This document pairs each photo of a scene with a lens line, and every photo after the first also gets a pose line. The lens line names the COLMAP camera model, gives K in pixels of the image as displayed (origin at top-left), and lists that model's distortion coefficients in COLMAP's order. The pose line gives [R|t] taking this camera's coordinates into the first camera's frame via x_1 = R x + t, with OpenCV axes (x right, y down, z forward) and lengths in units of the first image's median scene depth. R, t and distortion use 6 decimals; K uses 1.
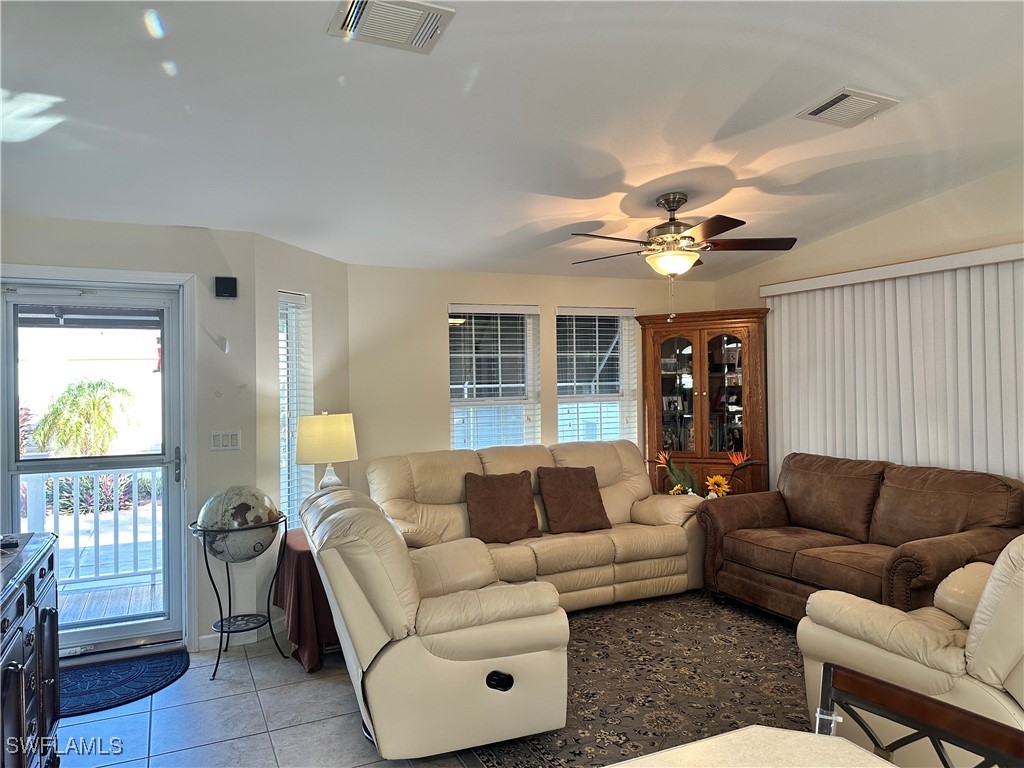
lens RADIAL K [[719.7, 0, 510.8], [0, 719.7, 380.0], [0, 0, 1]] dist [0.054357, -0.066220]
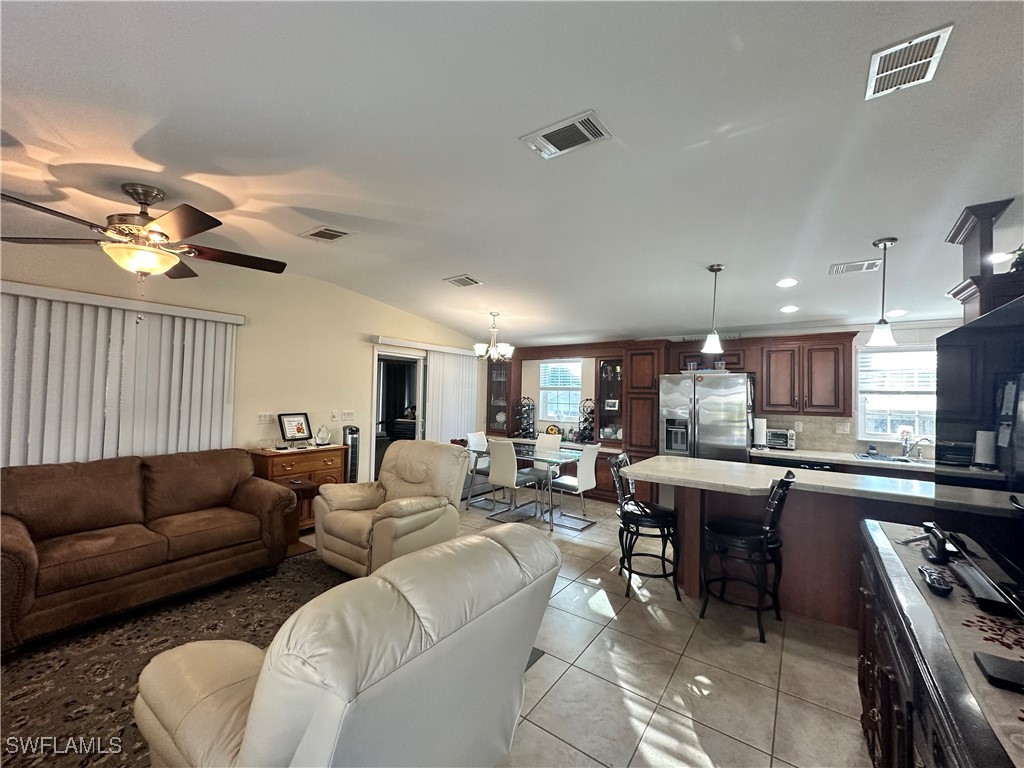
lens RADIAL K [[410.4, 0, 514.3], [0, 410.4, 383.0], [0, 0, 1]] dist [-0.004062, 0.000343]
pose [[-0.497086, 0.030574, 0.867162, -0.480086], [-0.010800, 0.999084, -0.041416, 0.009925], [-0.867634, -0.029953, -0.496301, 0.888270]]
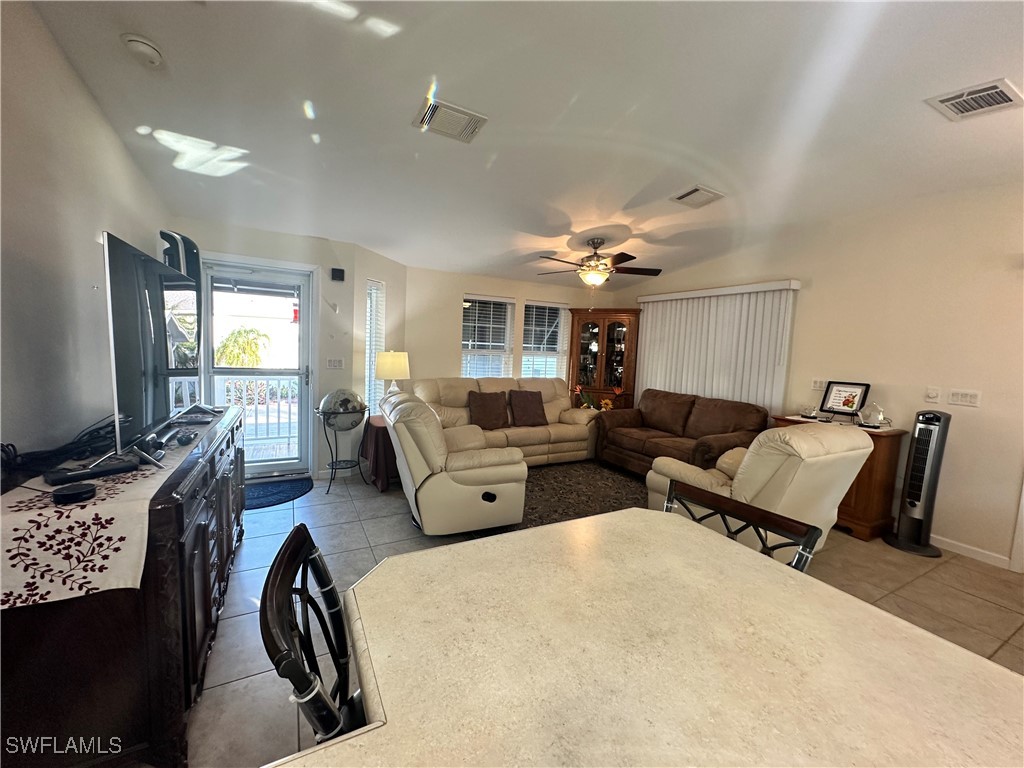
lens RADIAL K [[410.4, 0, 514.9], [0, 410.4, 382.1], [0, 0, 1]] dist [-0.004062, 0.000343]
pose [[0.996297, 0.053918, 0.066968, -0.024688], [-0.059705, 0.994359, 0.087665, 0.015936], [-0.061863, -0.091339, 0.993896, -0.018924]]
